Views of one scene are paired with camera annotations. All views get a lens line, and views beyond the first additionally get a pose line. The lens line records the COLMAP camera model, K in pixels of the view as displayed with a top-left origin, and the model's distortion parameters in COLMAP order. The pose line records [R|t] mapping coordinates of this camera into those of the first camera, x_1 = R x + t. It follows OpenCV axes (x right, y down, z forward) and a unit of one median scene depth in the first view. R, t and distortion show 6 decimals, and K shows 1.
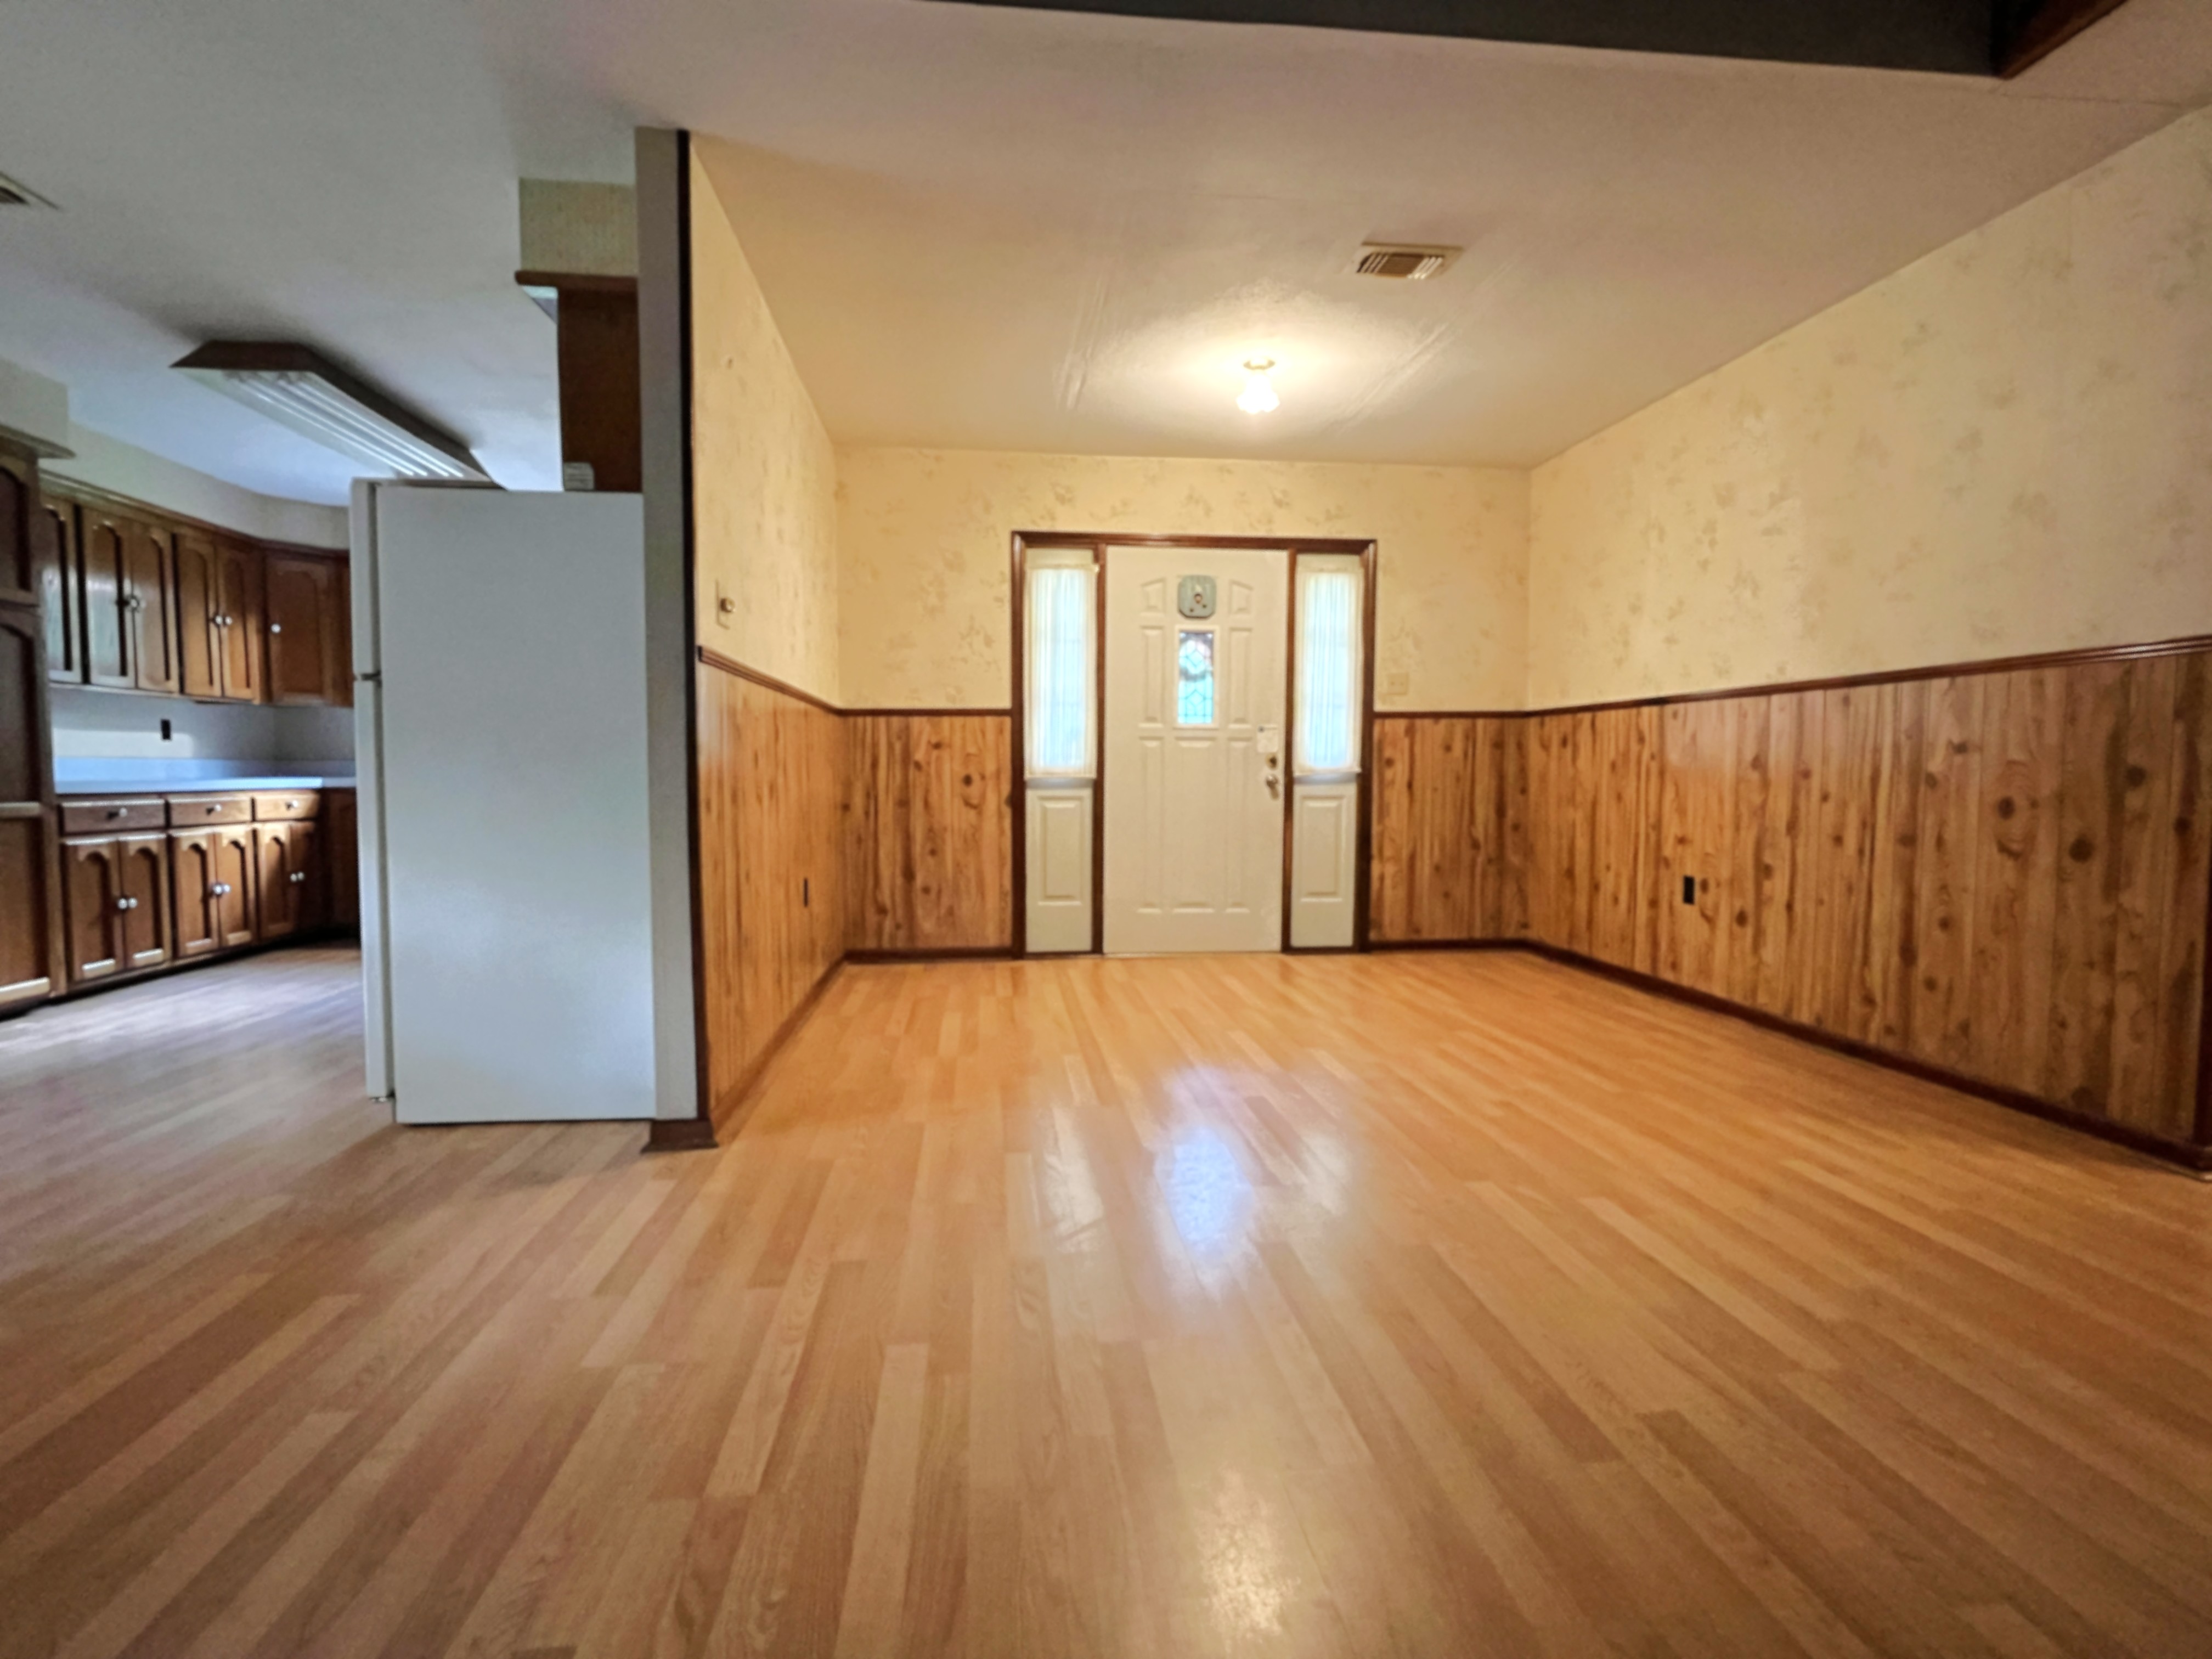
lens RADIAL K [[1052.9, 0, 1097.4], [0, 1052.9, 834.2], [0, 0, 1]] dist [-0.005990, 0.001220]
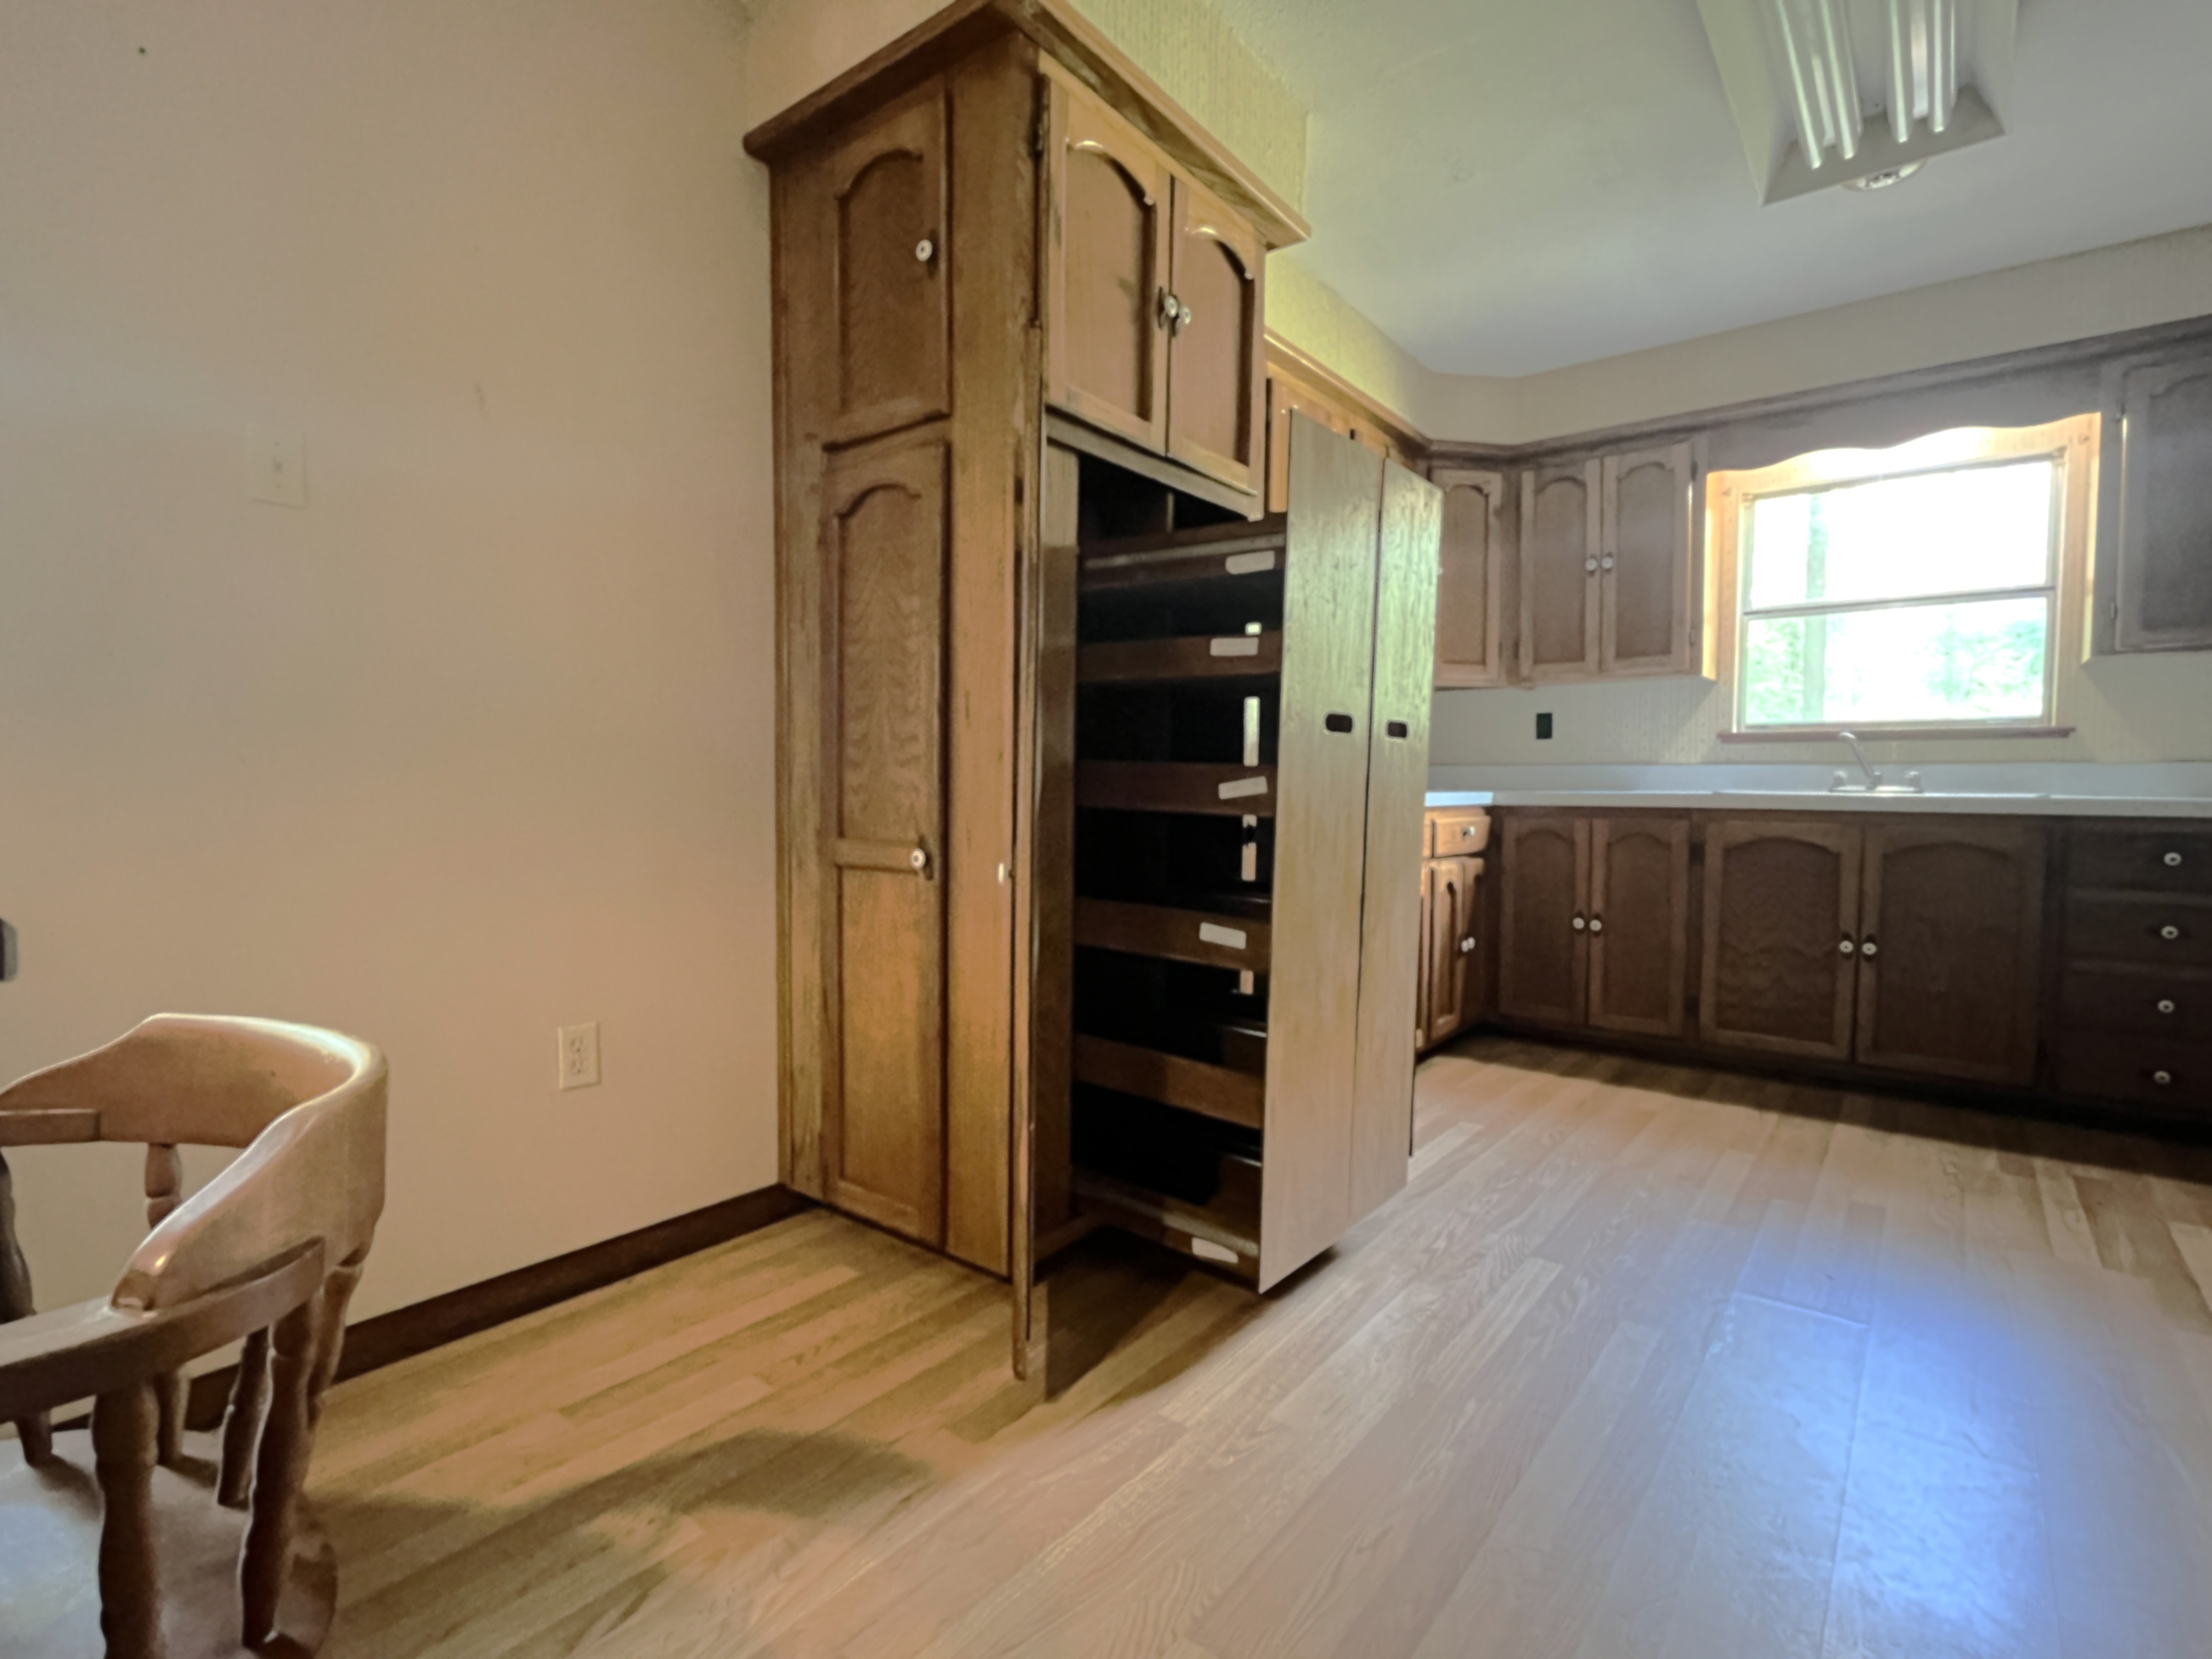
lens RADIAL K [[1052.9, 0, 1101.7], [0, 1052.9, 834.8], [0, 0, 1]] dist [-0.005990, 0.001220]
pose [[0.708558, 0.040018, -0.704517, -0.501614], [-0.048403, 0.998795, 0.008054, -0.021911], [0.703991, 0.028394, 0.709641, 0.408377]]
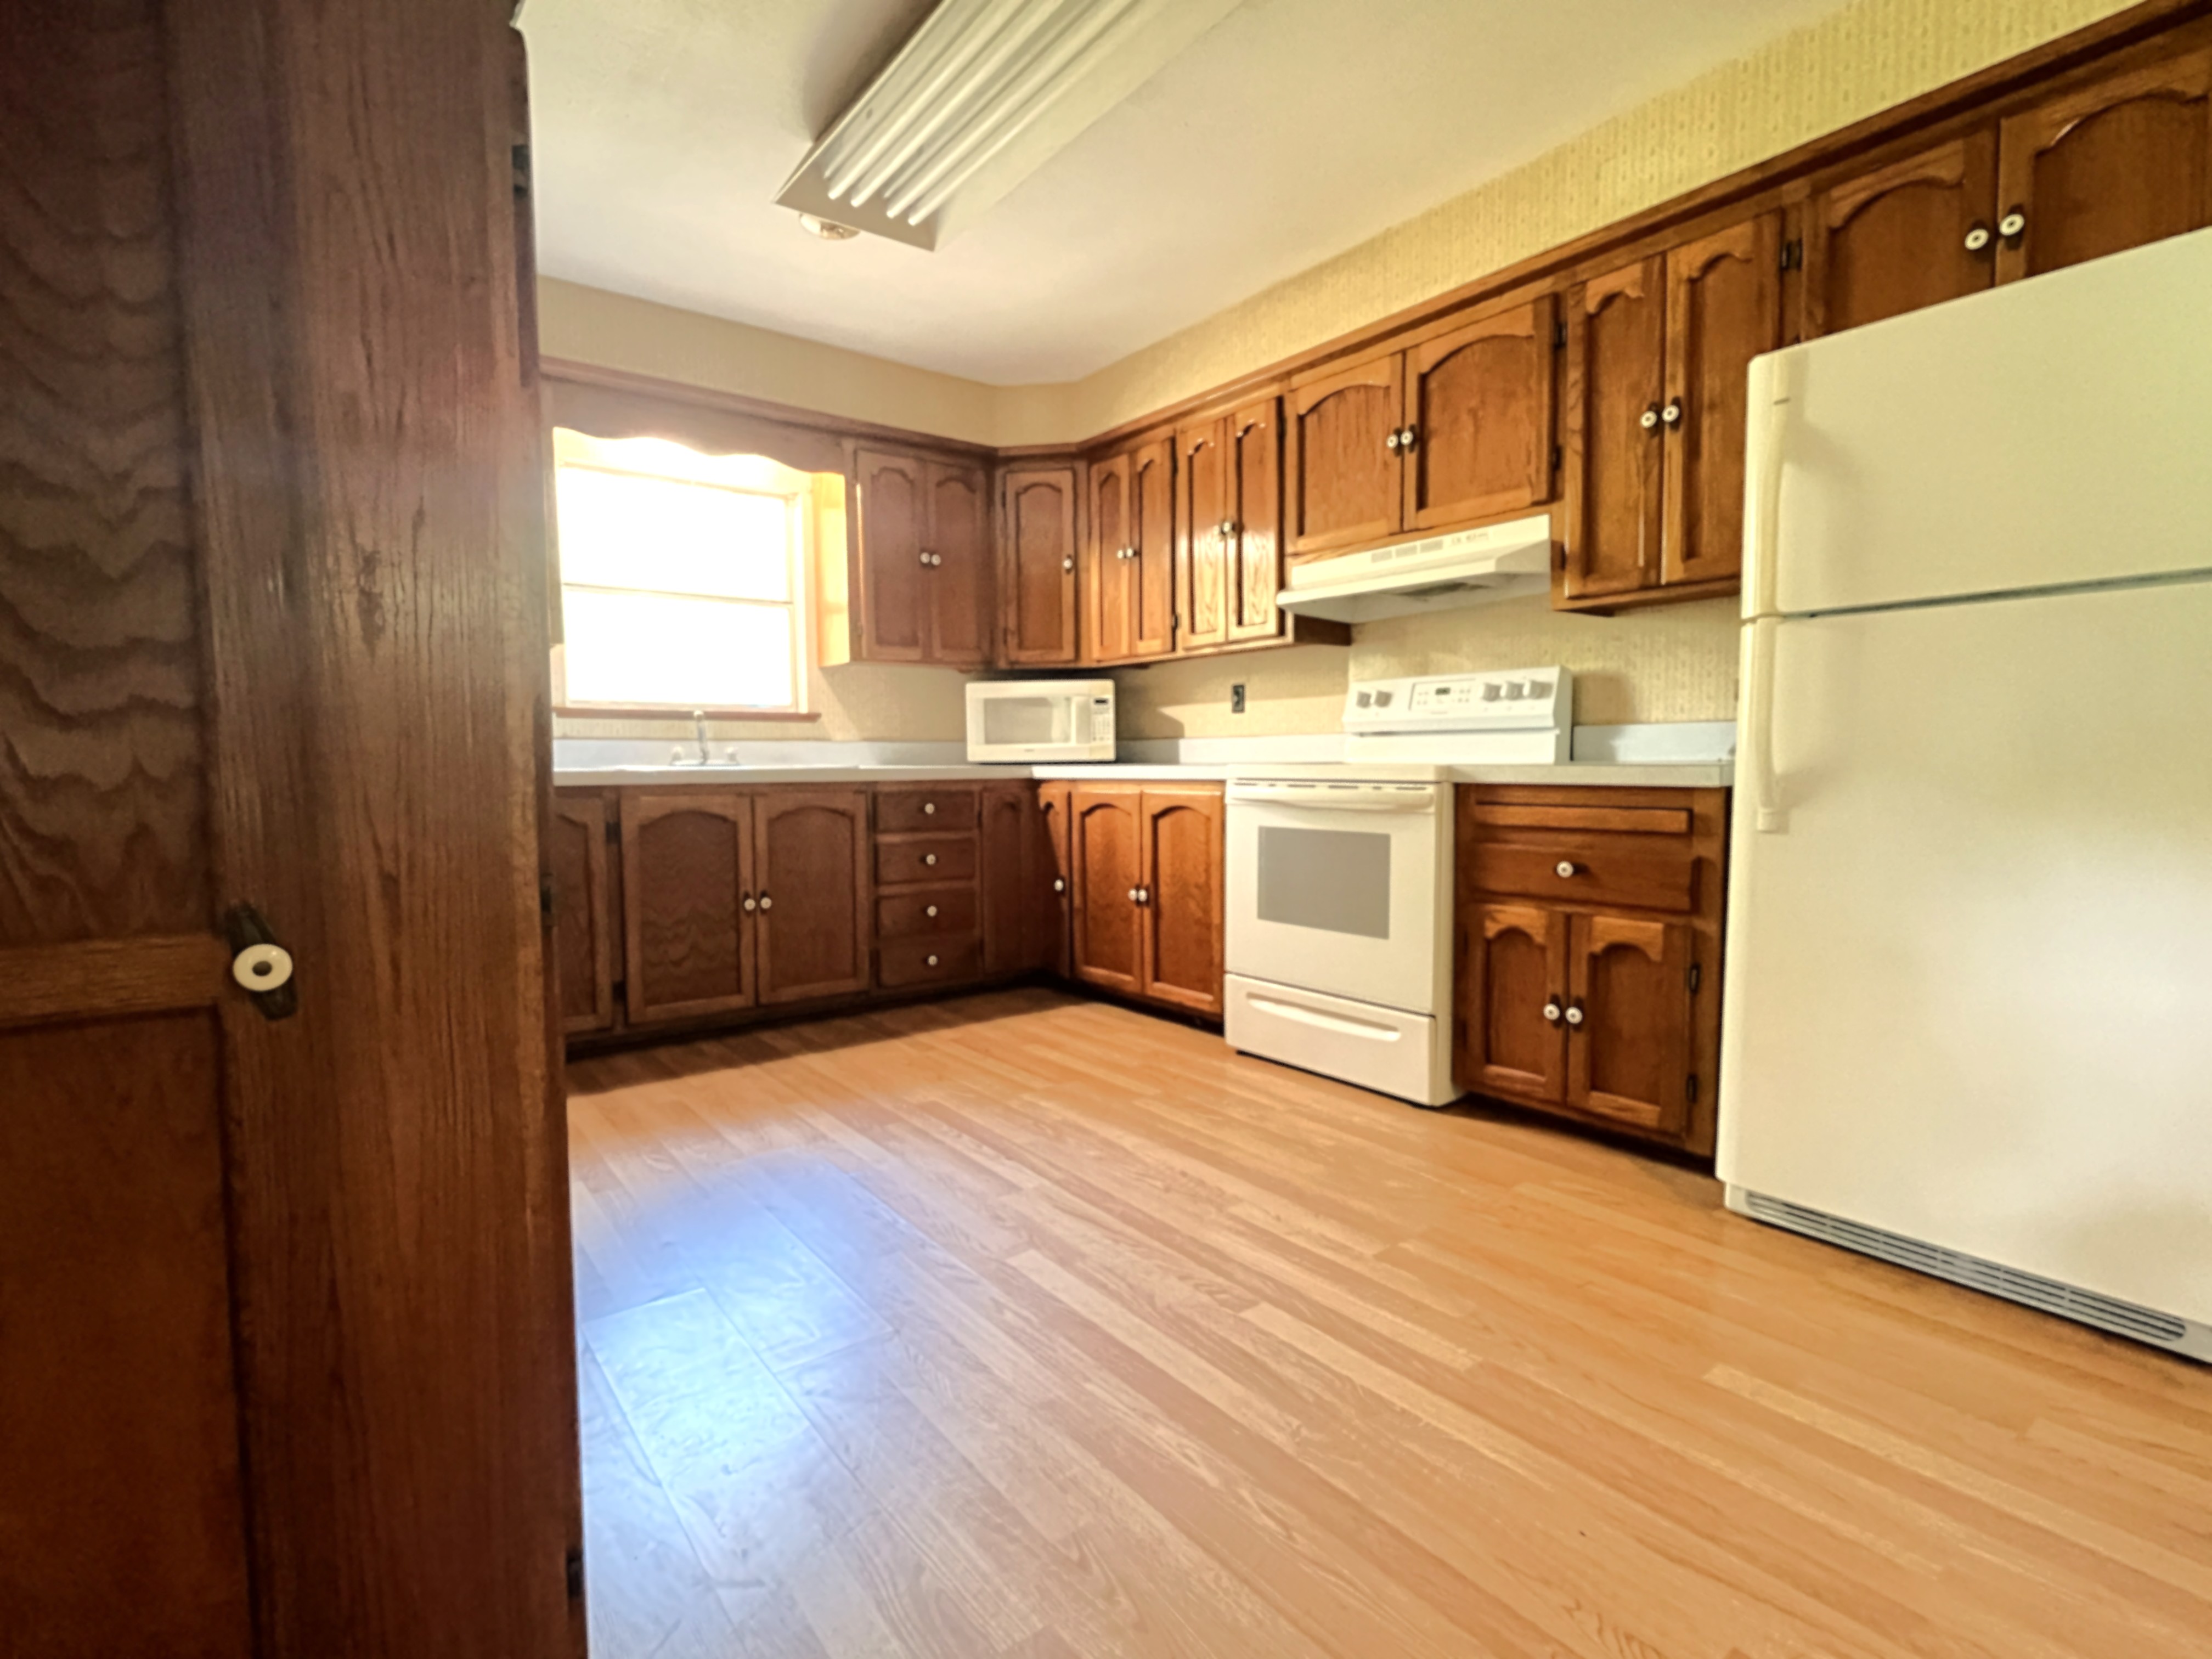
lens RADIAL K [[1052.9, 0, 1101.9], [0, 1052.9, 836.6], [0, 0, 1]] dist [-0.005990, 0.001220]
pose [[0.856497, -0.044195, 0.514257, -0.772513], [0.036838, 0.999021, 0.024501, -0.025347], [-0.514836, -0.002041, 0.857286, 0.443614]]
